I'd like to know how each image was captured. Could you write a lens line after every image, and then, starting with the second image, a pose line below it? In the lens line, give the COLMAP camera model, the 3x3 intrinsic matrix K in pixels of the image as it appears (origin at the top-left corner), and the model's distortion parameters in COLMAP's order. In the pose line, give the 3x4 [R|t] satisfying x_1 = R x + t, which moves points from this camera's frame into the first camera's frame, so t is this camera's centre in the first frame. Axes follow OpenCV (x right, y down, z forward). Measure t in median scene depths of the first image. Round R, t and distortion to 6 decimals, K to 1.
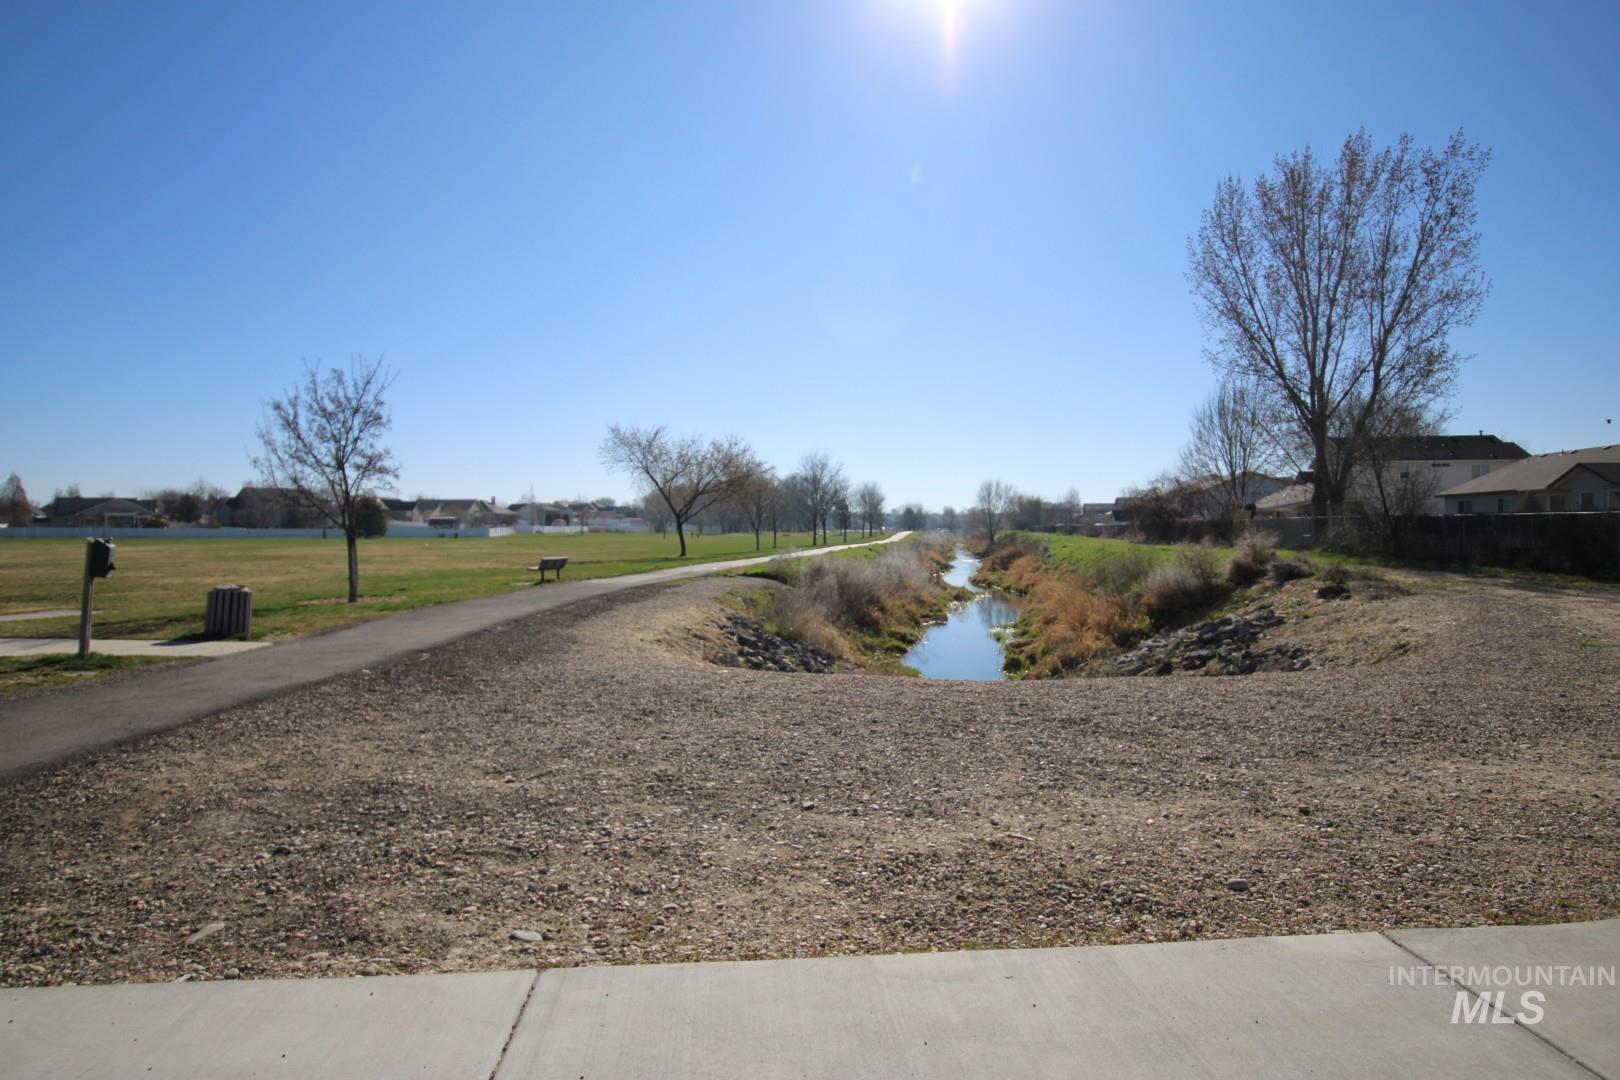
lens RADIAL K [[938.5, 0, 810.0], [0, 938.5, 540.0], [0, 0, 1]] dist [0.039768, -0.051114]
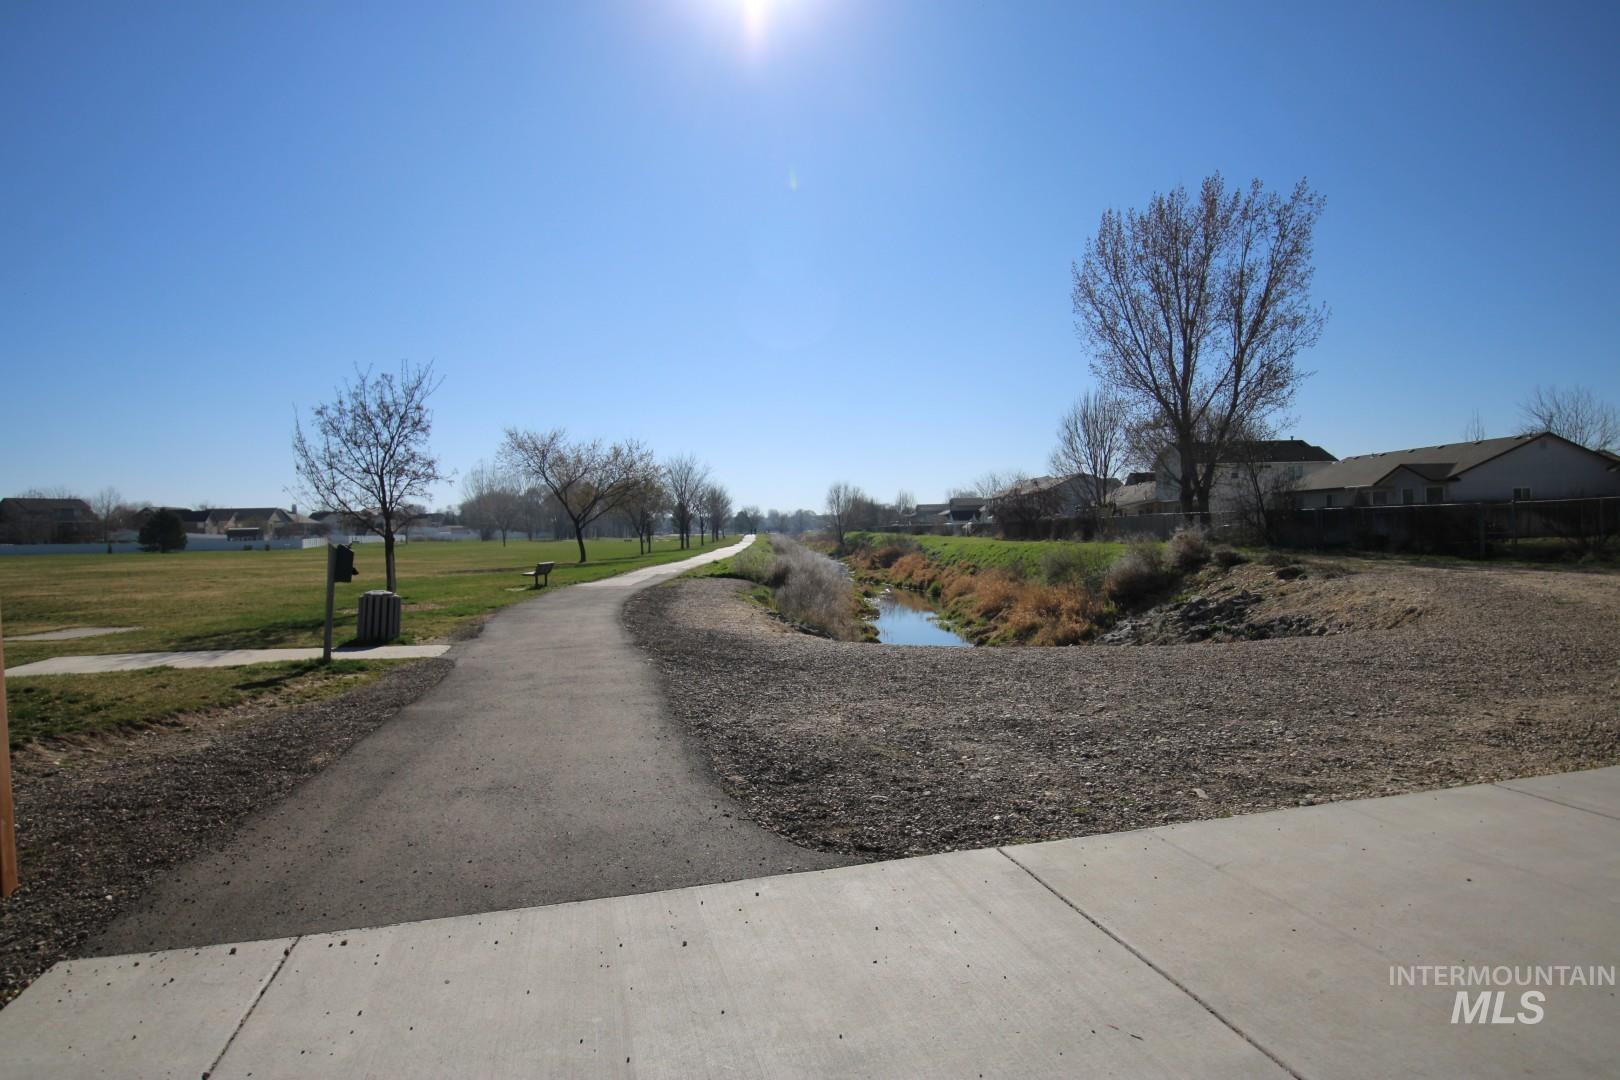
lens RADIAL K [[938.5, 0, 810.0], [0, 938.5, 540.0], [0, 0, 1]] dist [0.039768, -0.051114]
pose [[0.981344, -0.018976, 0.191322, -0.125111], [0.019781, 0.999802, -0.002296, 0.001846], [-0.191241, 0.006038, 0.981525, -0.025163]]
